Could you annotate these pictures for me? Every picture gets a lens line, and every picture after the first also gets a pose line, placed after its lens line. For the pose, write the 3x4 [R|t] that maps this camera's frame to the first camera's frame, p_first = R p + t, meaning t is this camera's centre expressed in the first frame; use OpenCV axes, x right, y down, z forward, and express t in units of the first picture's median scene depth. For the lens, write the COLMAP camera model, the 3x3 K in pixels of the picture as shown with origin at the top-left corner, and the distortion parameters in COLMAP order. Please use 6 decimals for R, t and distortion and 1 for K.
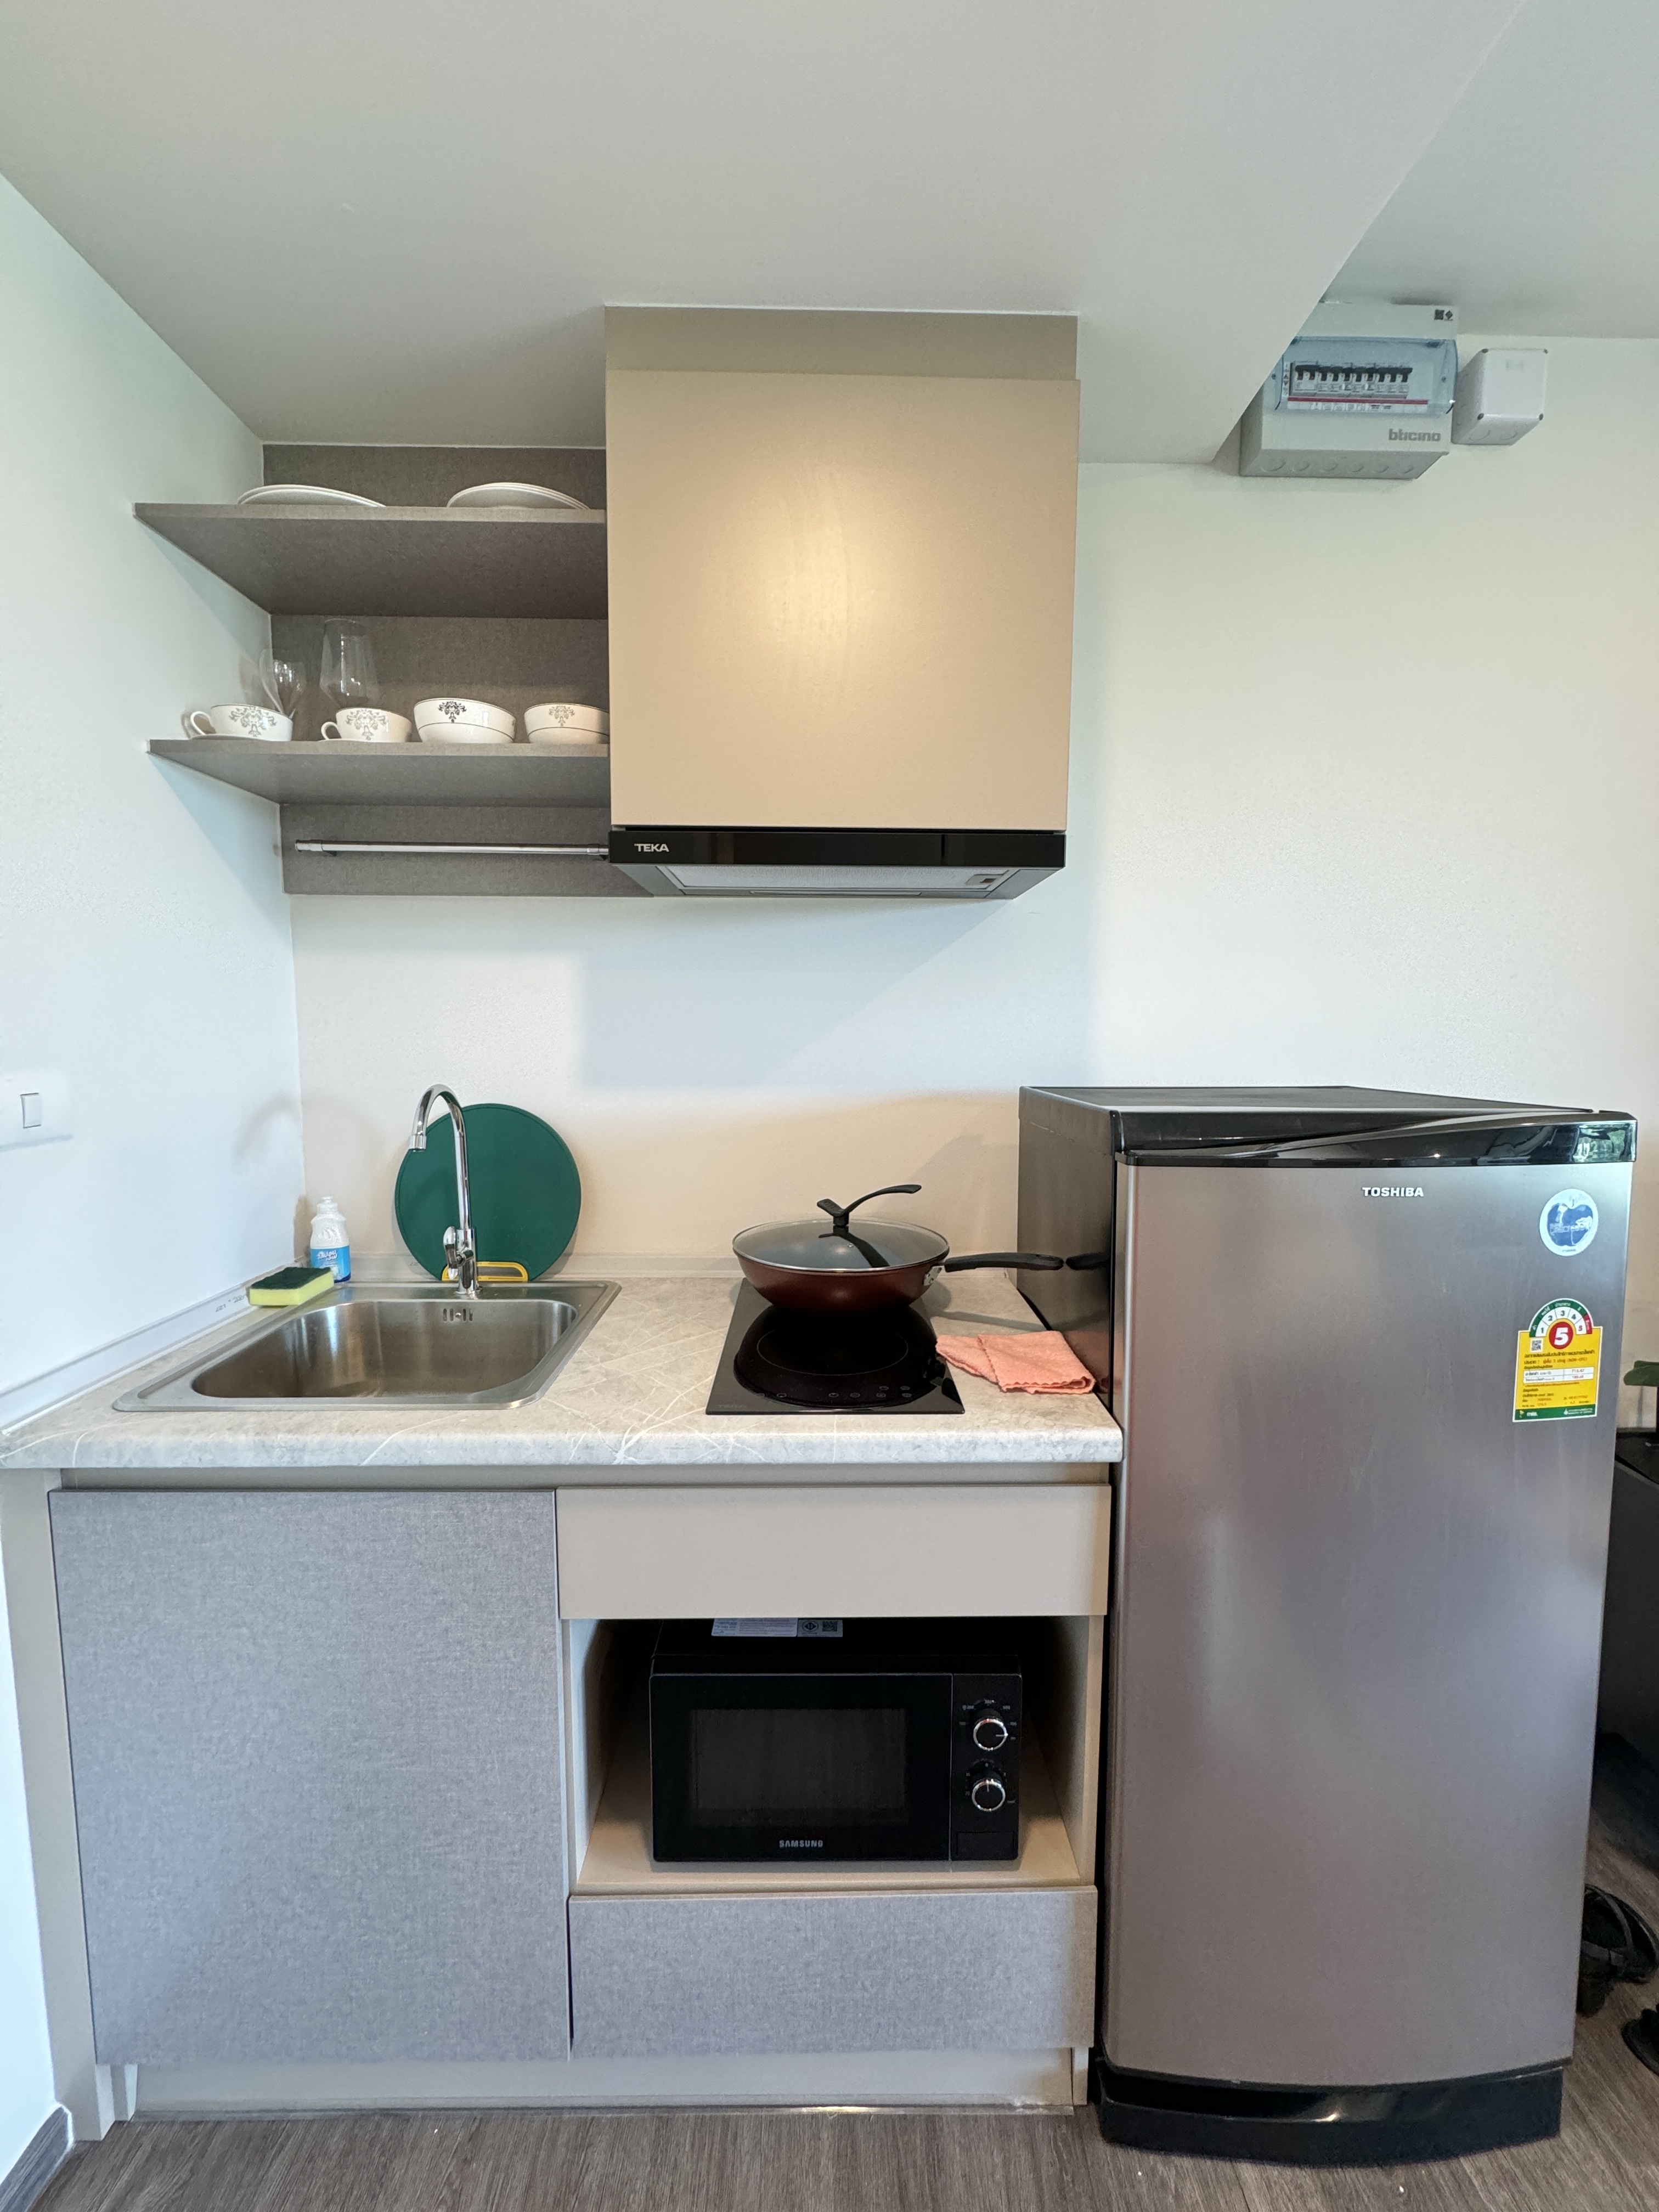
lens RADIAL K [[879.6, 0, 829.5], [0, 879.6, 1106.0], [0, 0, 1]] dist [-0.005136, 0.001068]
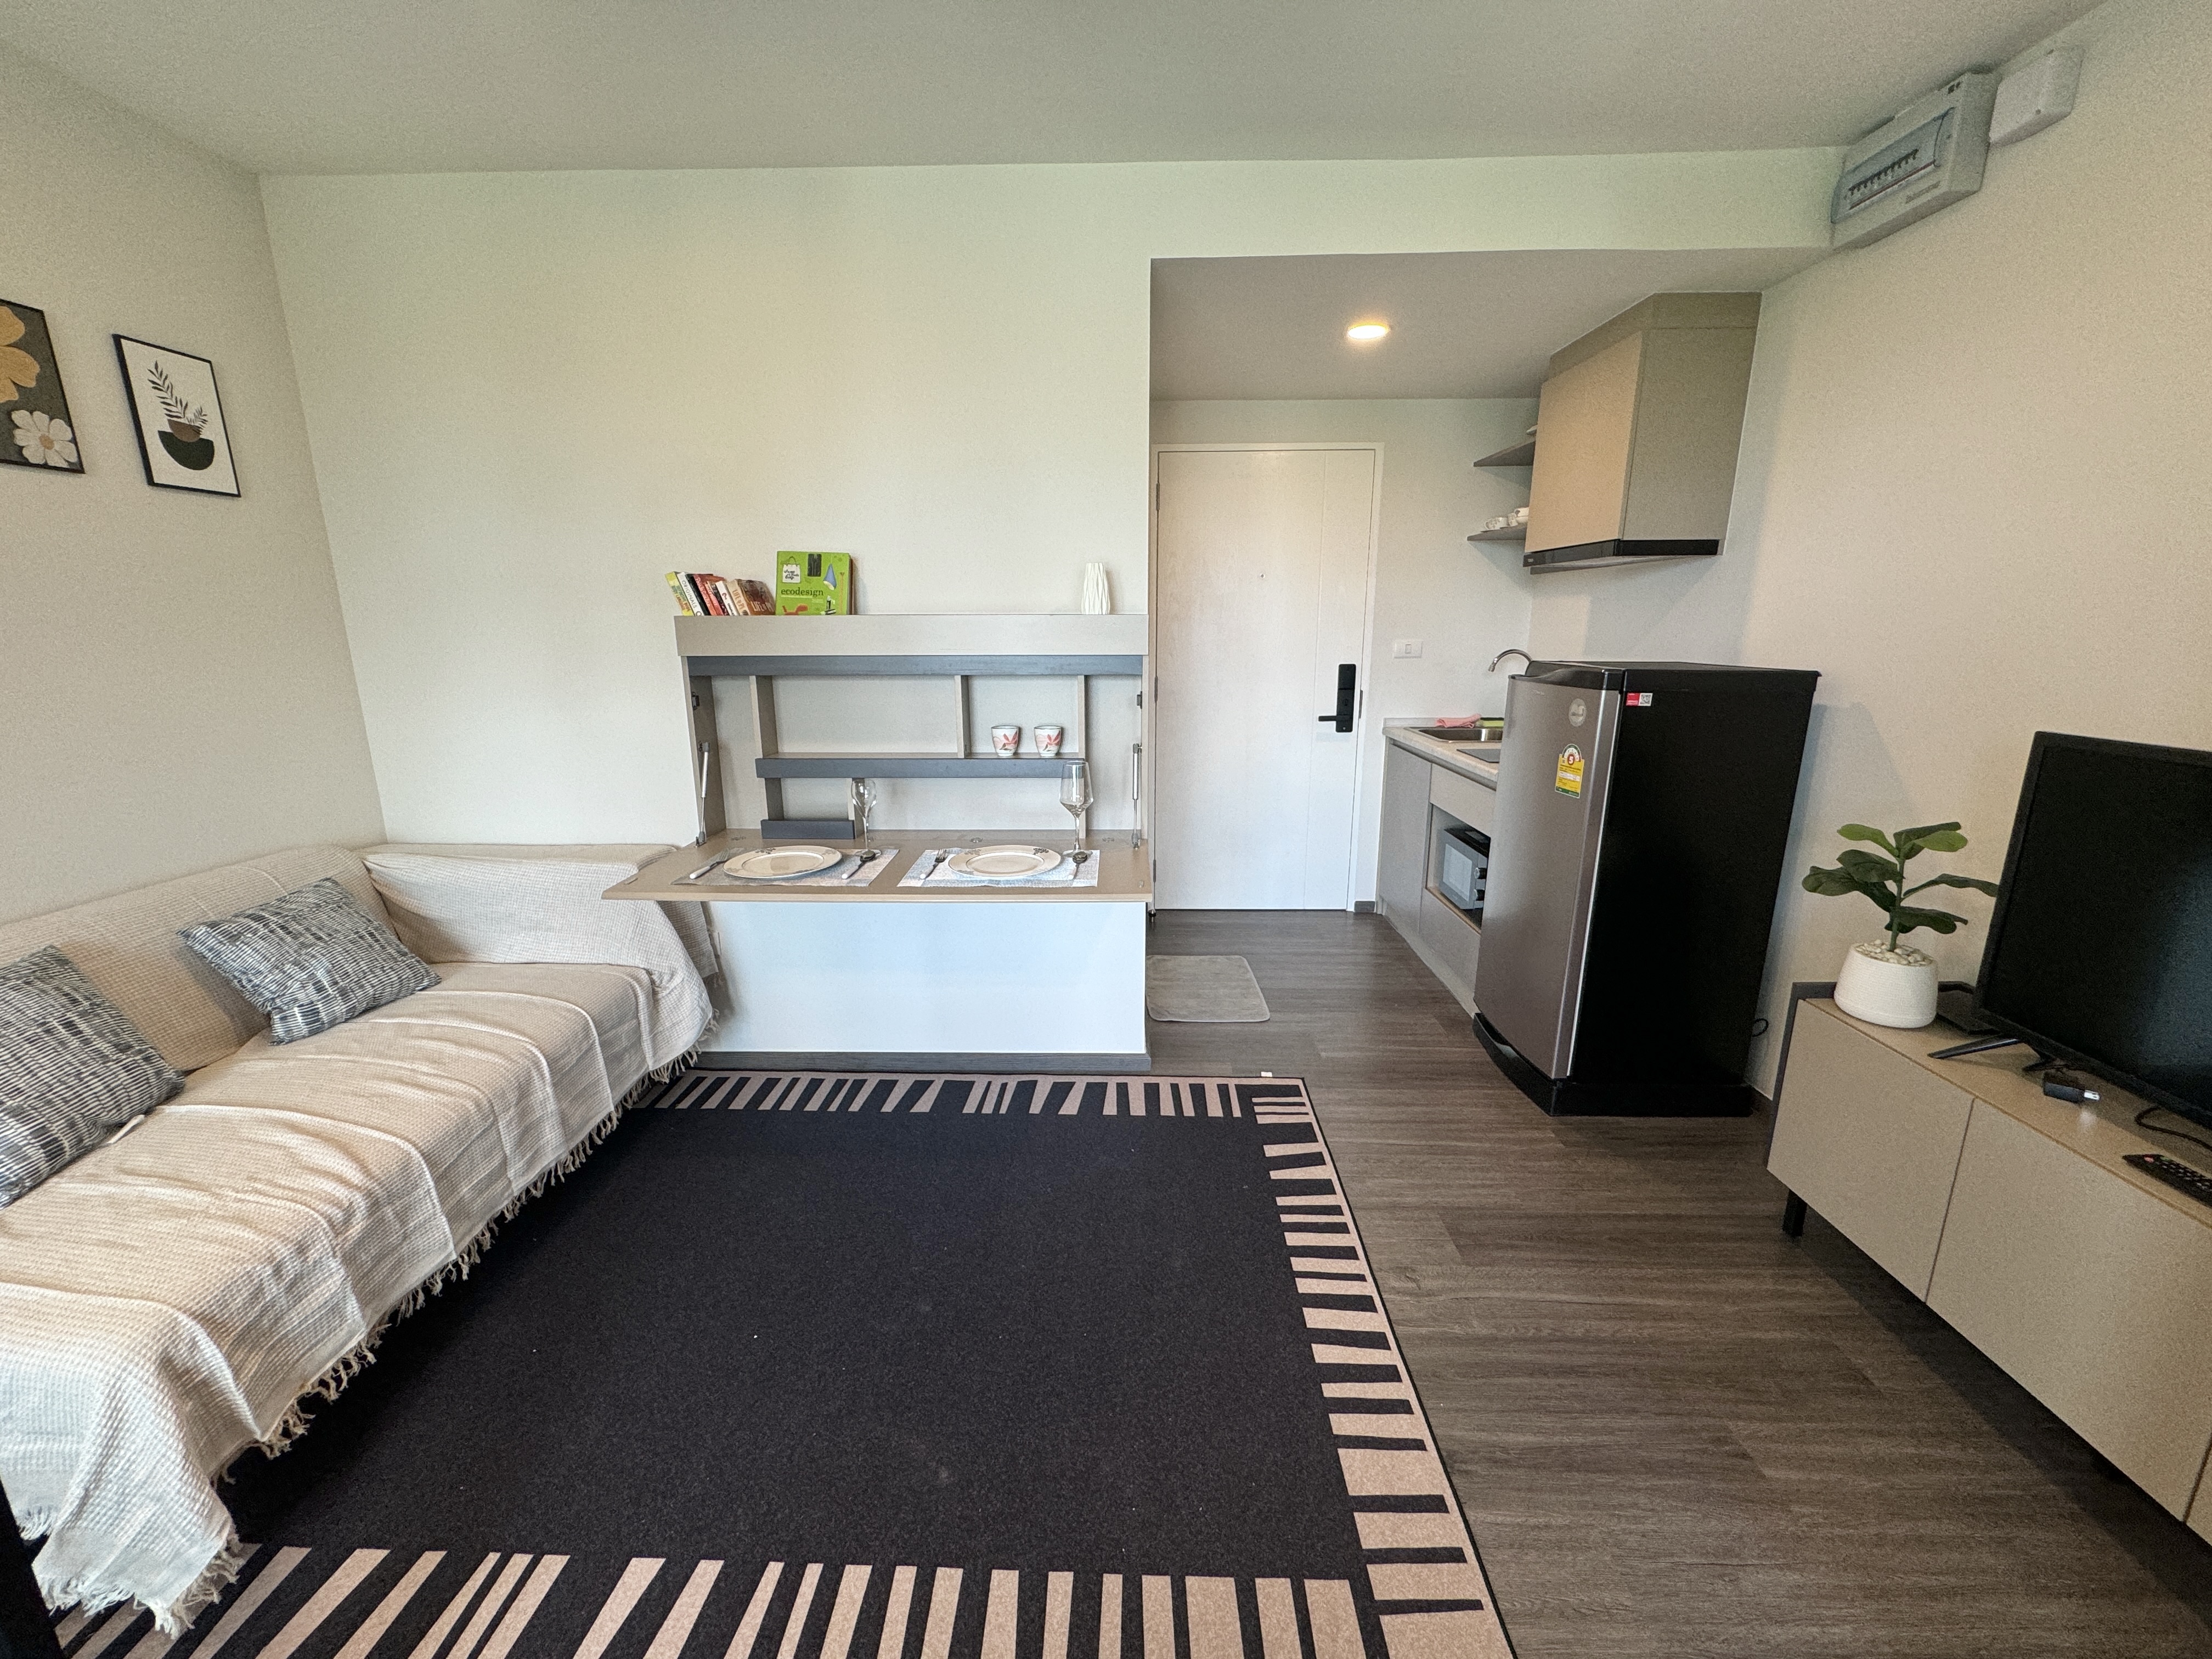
lens RADIAL K [[879.6, 0, 1106.0], [0, 879.6, 829.5], [0, 0, 1]] dist [-0.005136, 0.001068]
pose [[-0.036108, 0.230703, -0.972354, 3.264885], [-0.084036, 0.968841, 0.232990, -0.011374], [0.995808, 0.090126, -0.015596, -0.235117]]
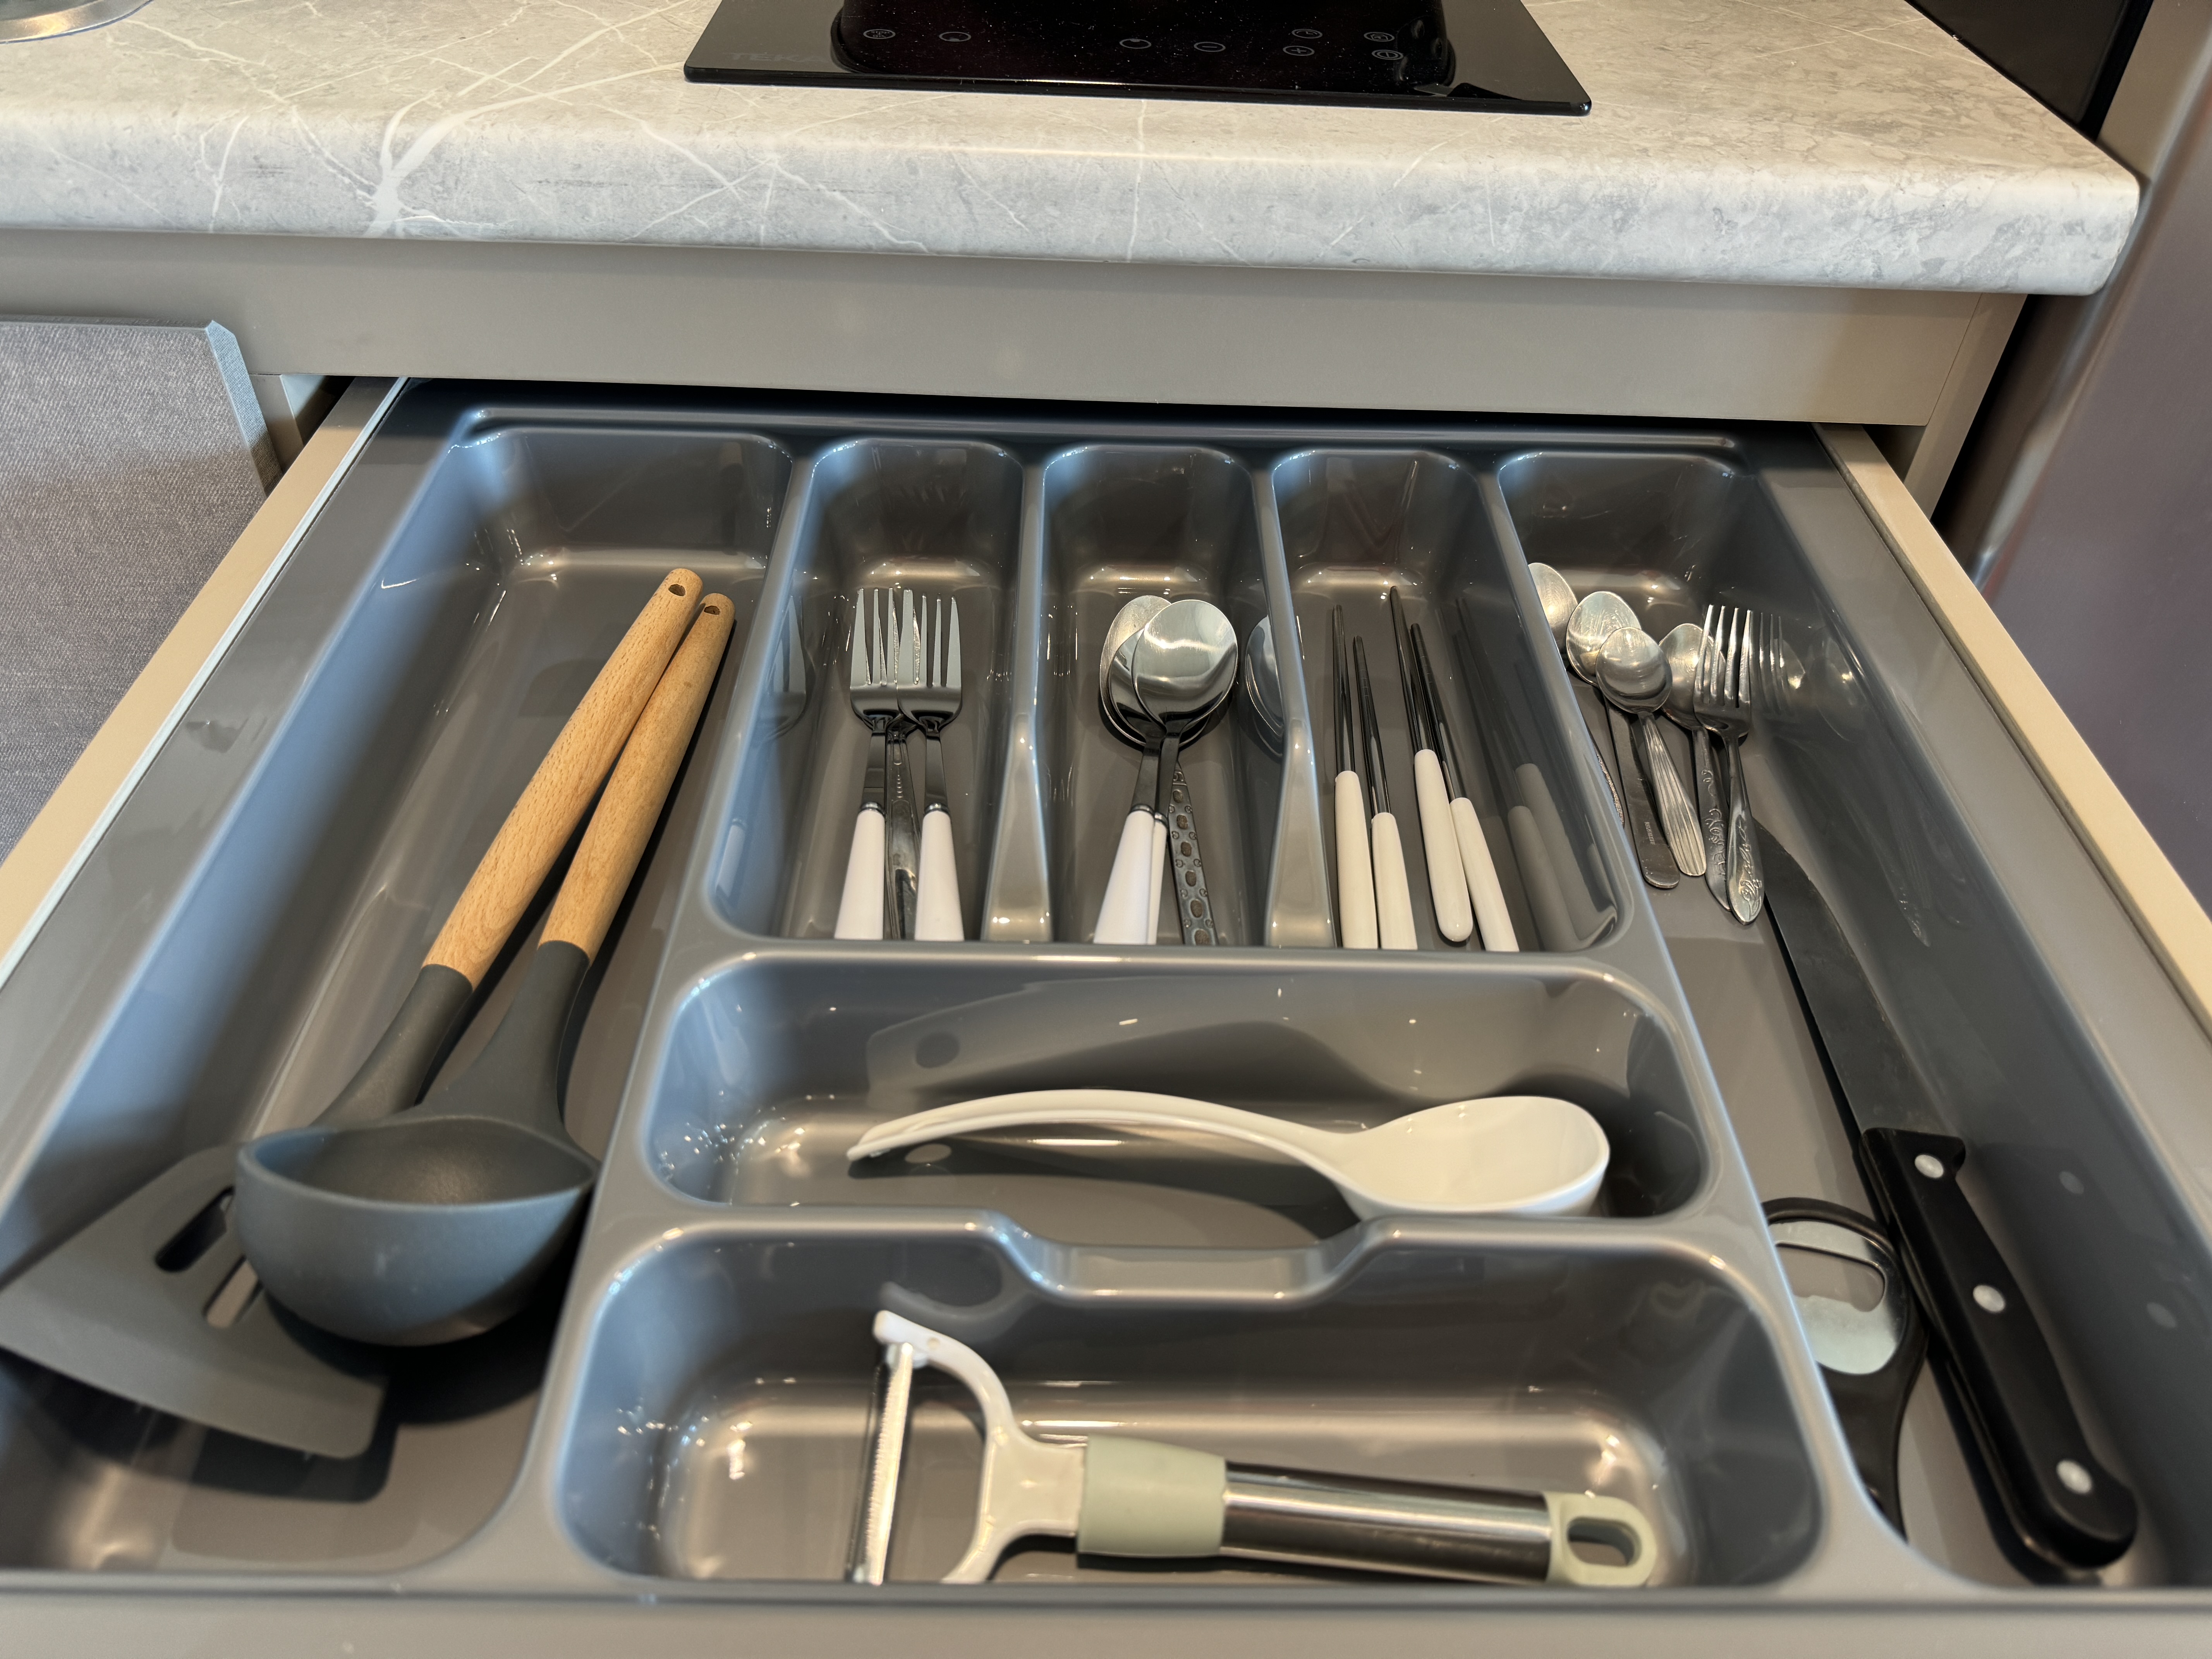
lens RADIAL K [[1582.6, 0, 1106.0], [0, 1582.6, 829.5], [0, 0, 1]] dist [0.010279, 0.001274]
pose [[0.999369, 0.031387, 0.016645, -0.006380], [-0.035121, 0.802130, 0.596116, 0.244789], [0.005359, -0.596324, 0.802726, 0.463844]]
